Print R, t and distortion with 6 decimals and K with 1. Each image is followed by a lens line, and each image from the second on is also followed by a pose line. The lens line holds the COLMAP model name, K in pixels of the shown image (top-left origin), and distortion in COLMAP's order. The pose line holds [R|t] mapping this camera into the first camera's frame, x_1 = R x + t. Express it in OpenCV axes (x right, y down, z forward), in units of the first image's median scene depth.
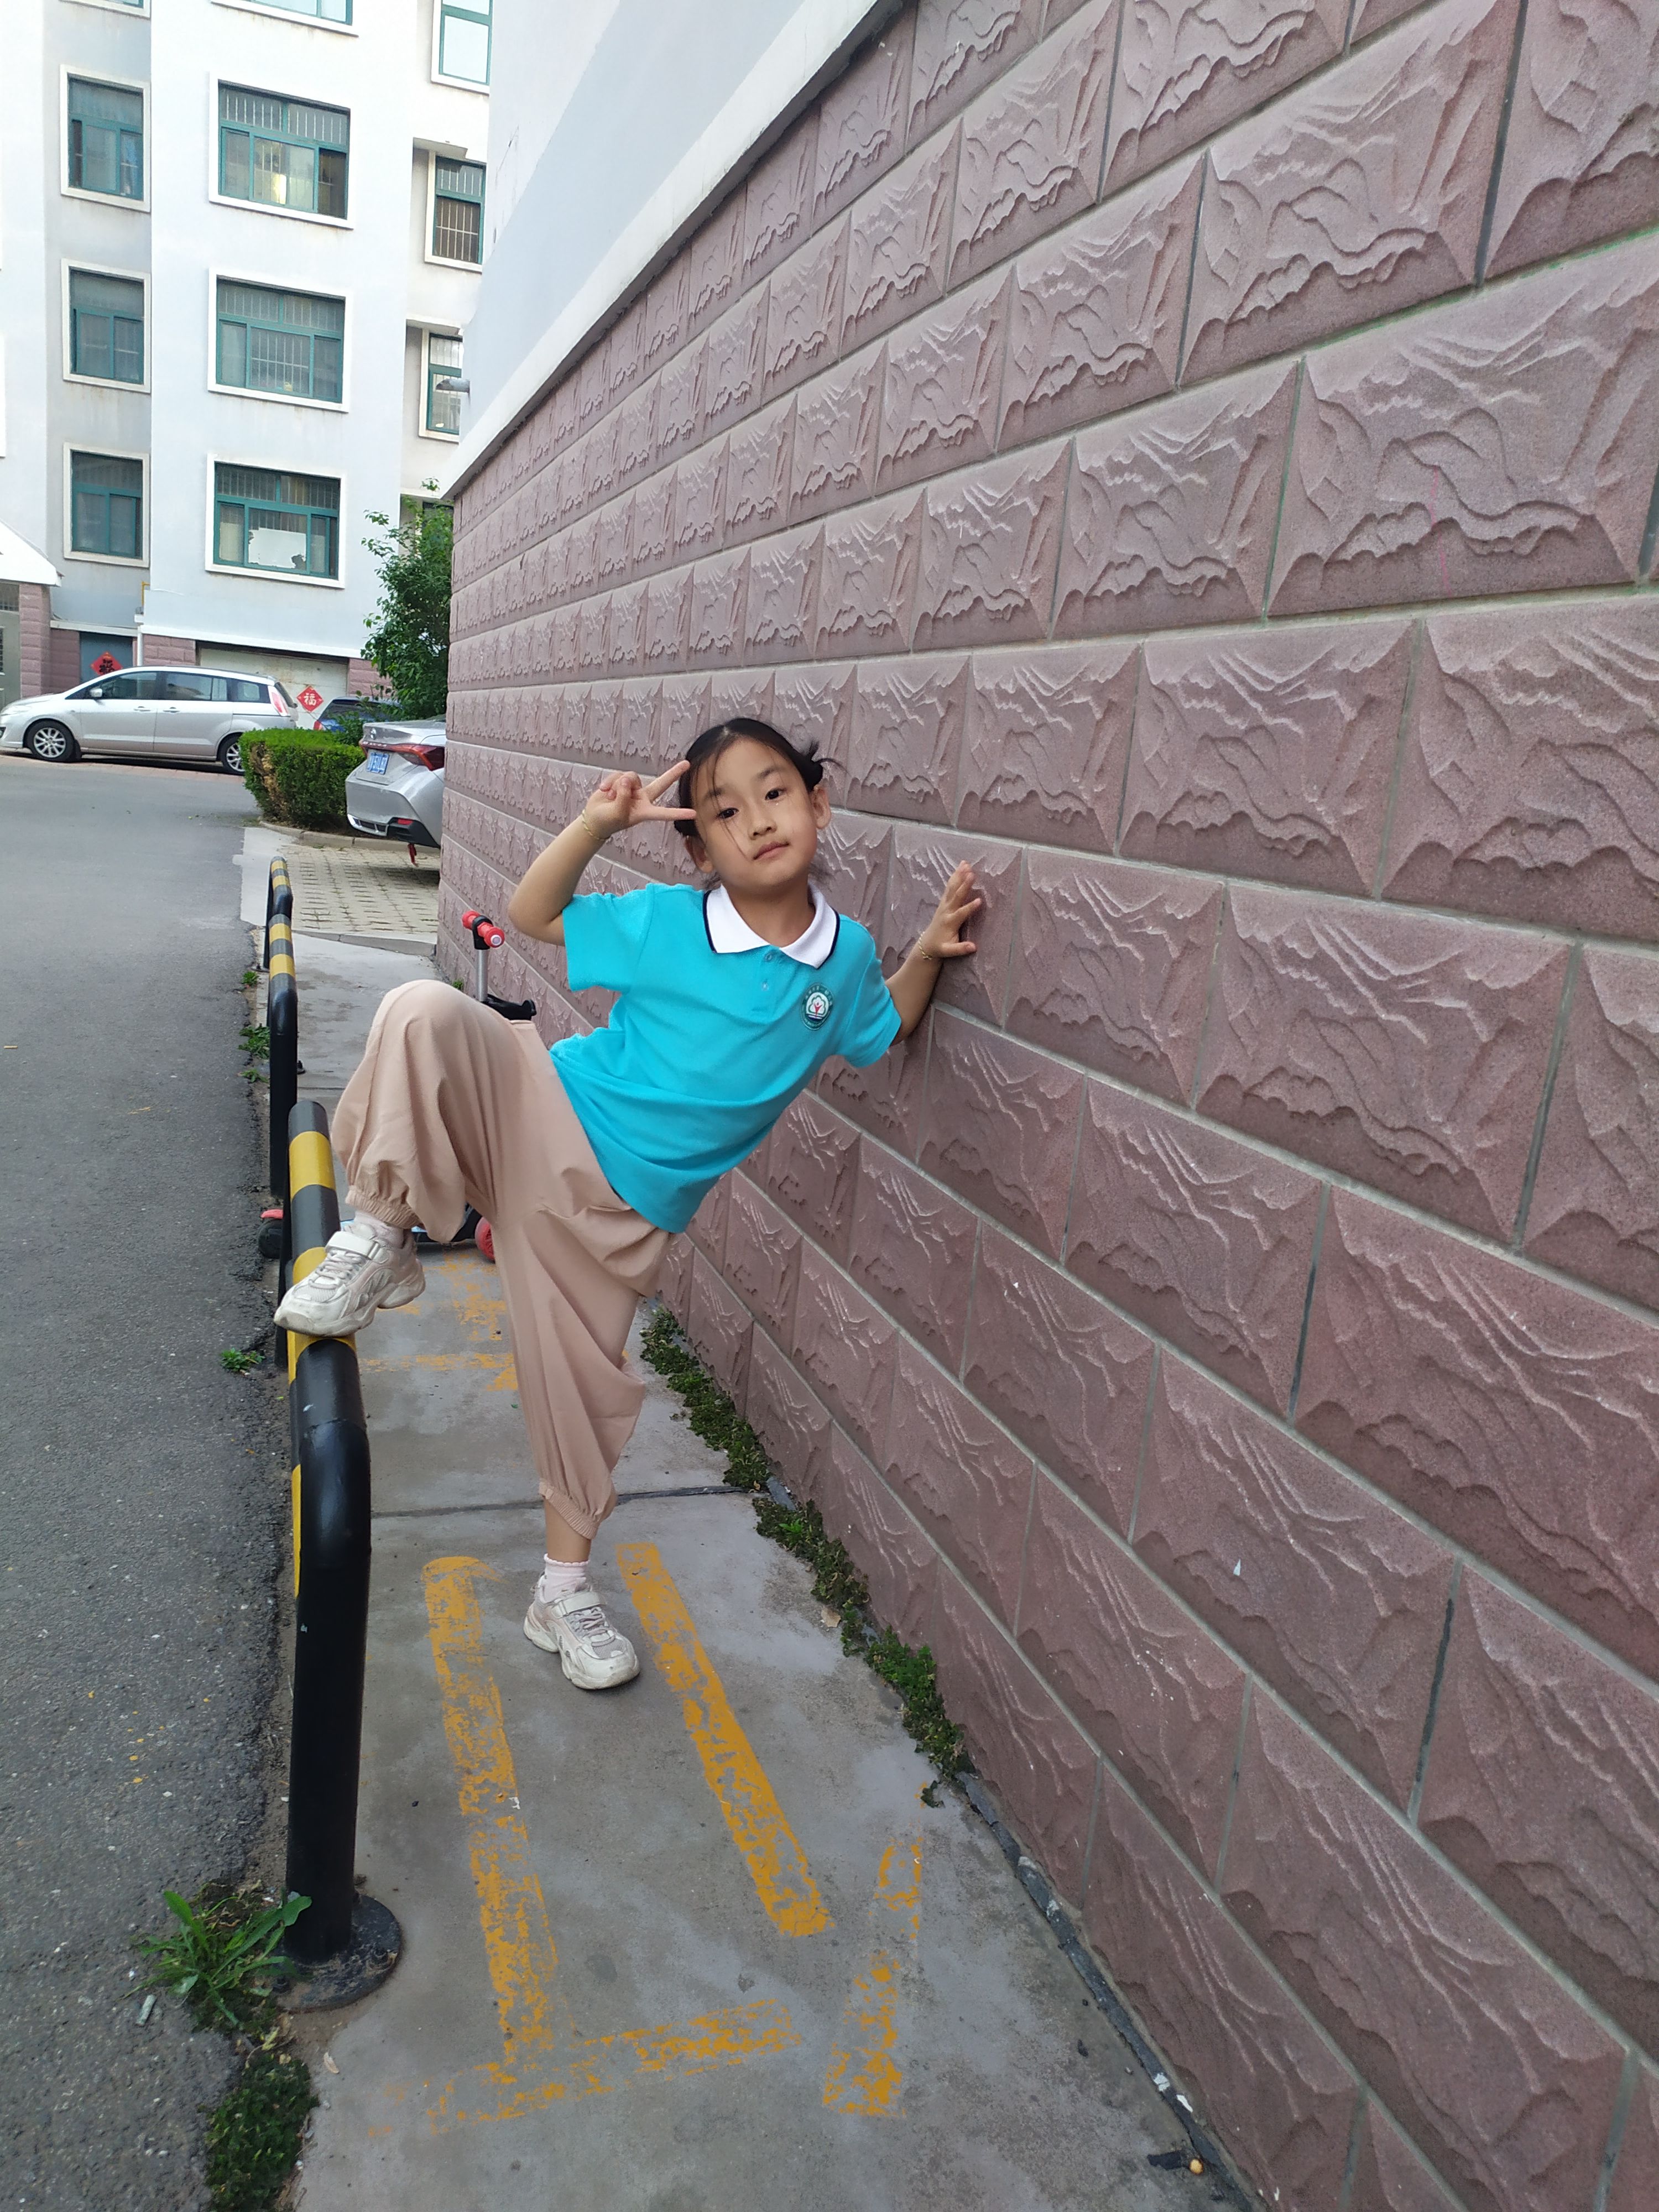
lens RADIAL K [[1642.0, 0, 820.6], [0, 1642.0, 1119.1], [0, 0, 1]] dist [0.058698, -0.059060]
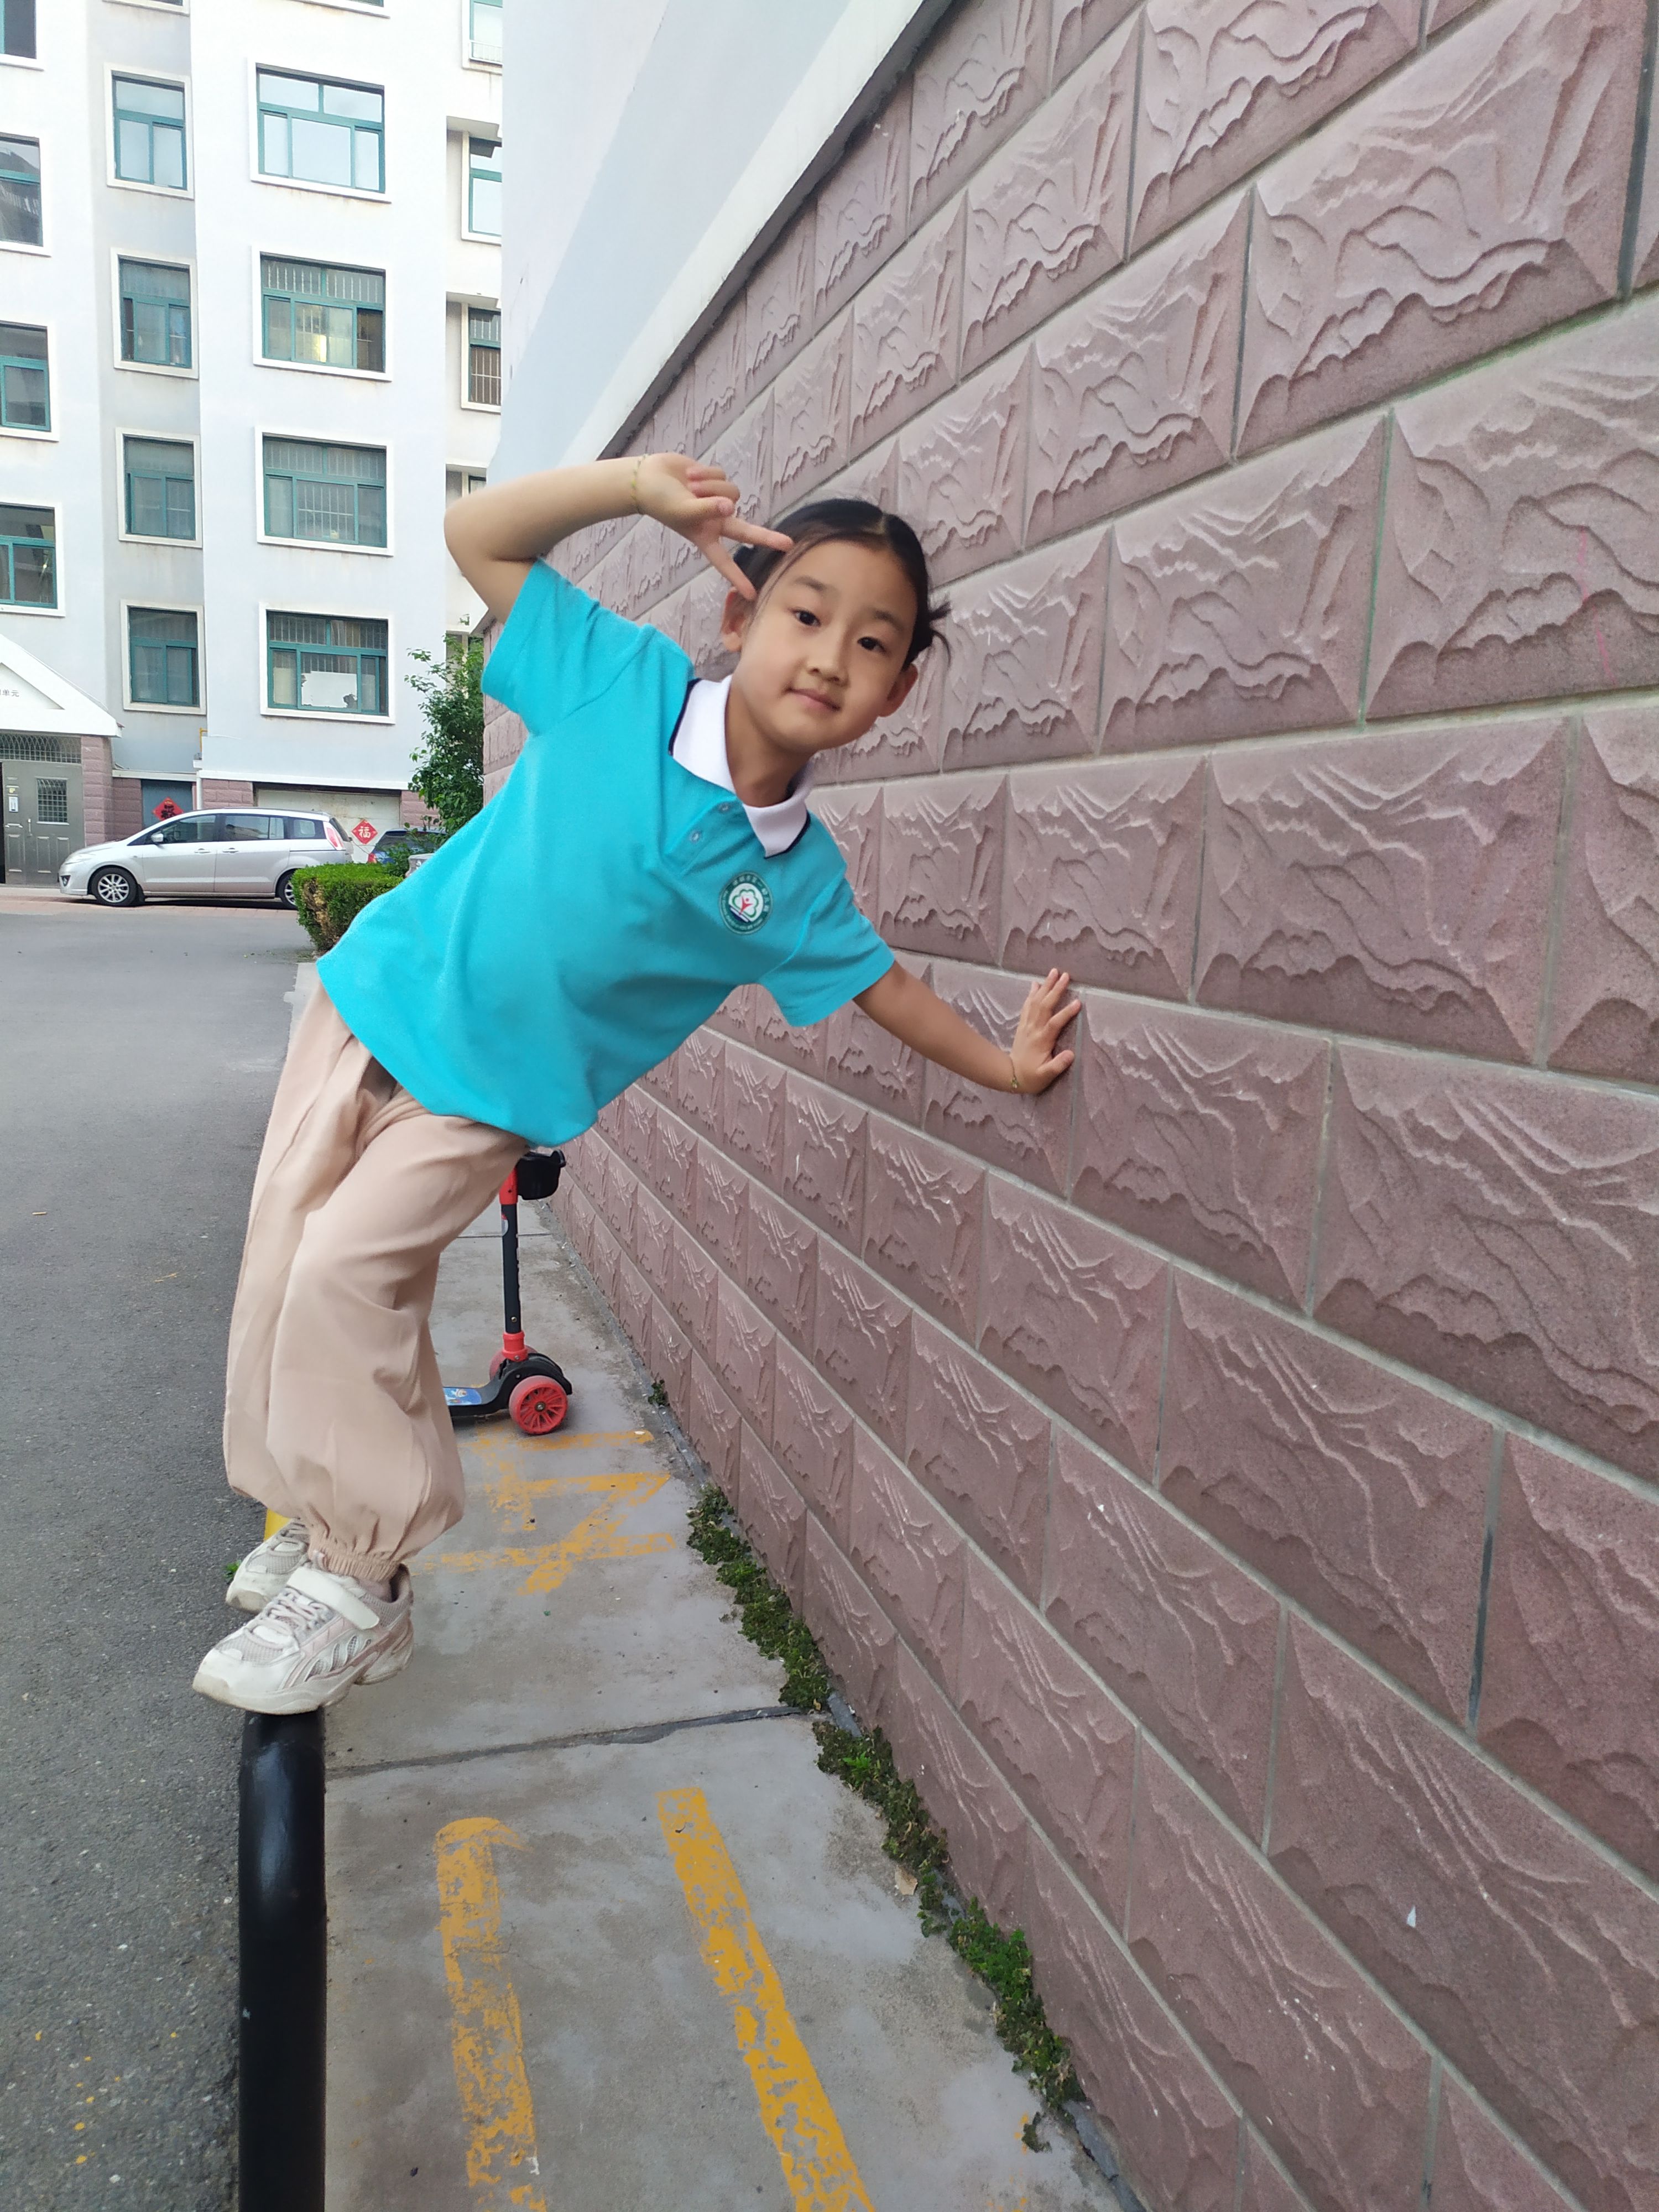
lens RADIAL K [[1642.0, 0, 820.6], [0, 1642.0, 1119.1], [0, 0, 1]] dist [0.058698, -0.059060]
pose [[0.998127, -0.049033, -0.036584, 0.013867], [0.046751, 0.997053, -0.060819, -0.046489], [0.039459, 0.058995, 0.997478, 0.123014]]
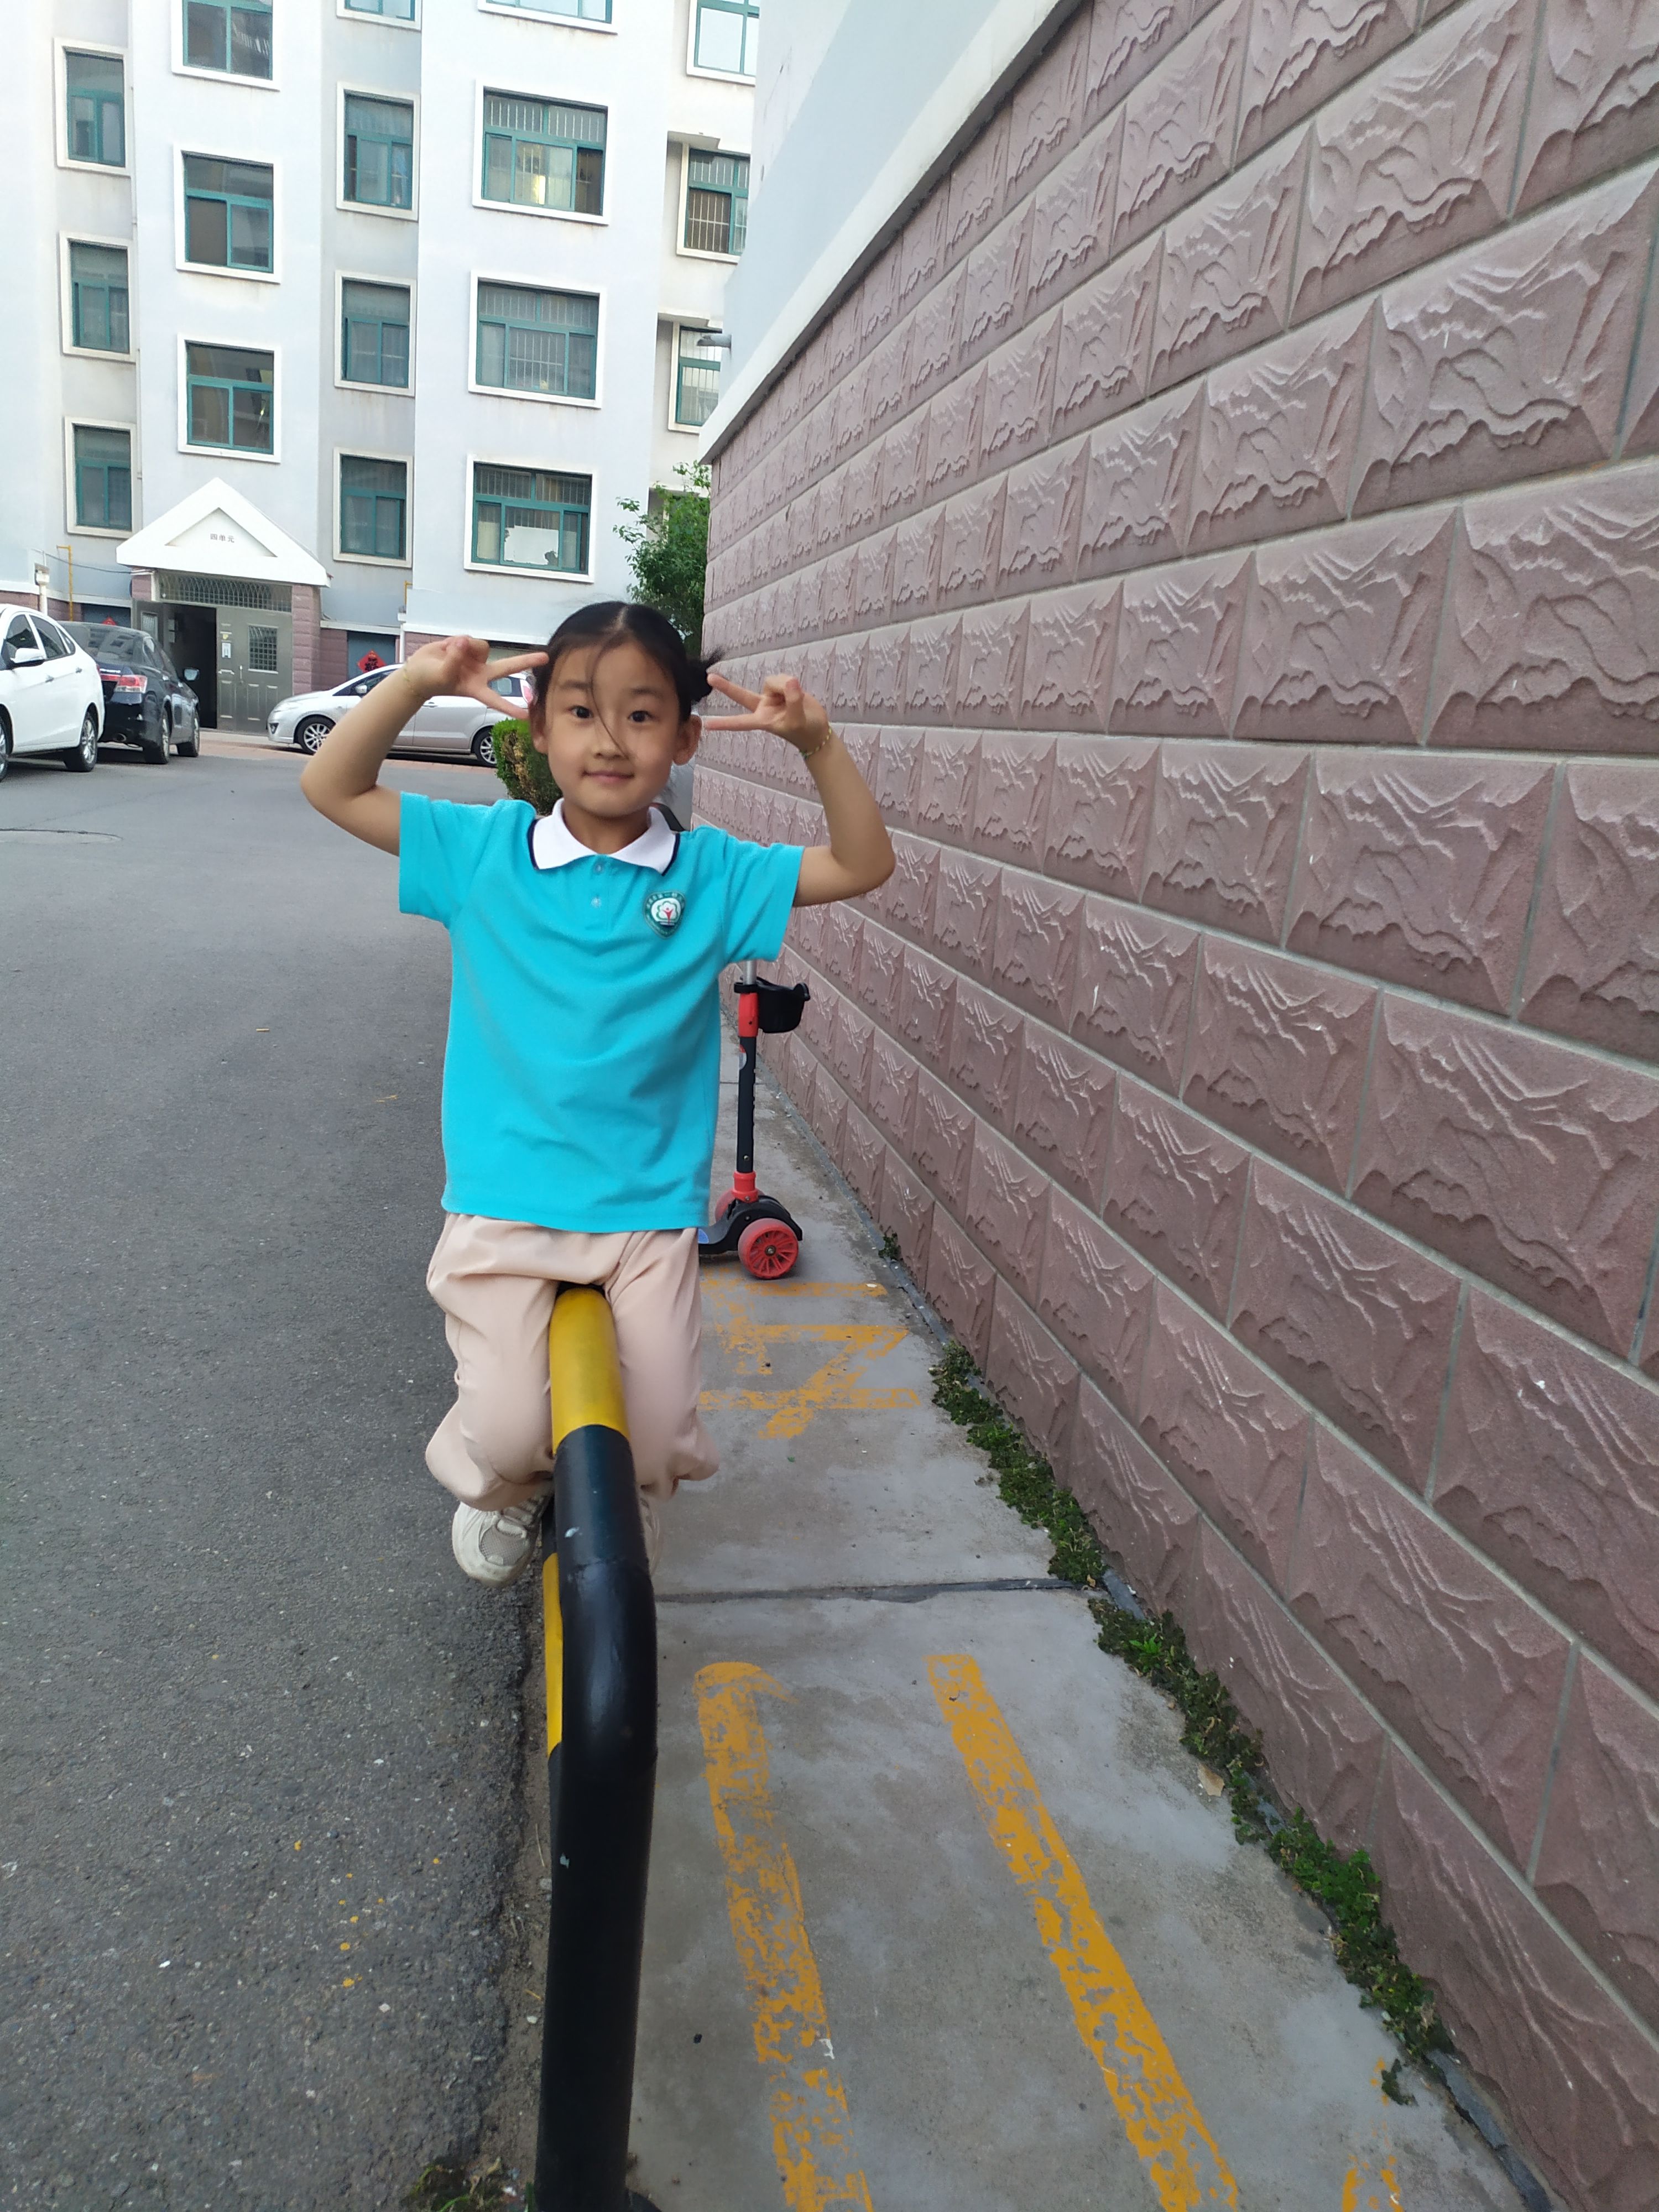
lens RADIAL K [[1642.0, 0, 820.6], [0, 1642.0, 1119.1], [0, 0, 1]] dist [0.058698, -0.059060]
pose [[0.990341, 0.017630, -0.137531, -0.079469], [-0.016753, 0.999831, 0.007535, -0.011060], [0.137640, -0.005158, 0.990469, 0.224778]]
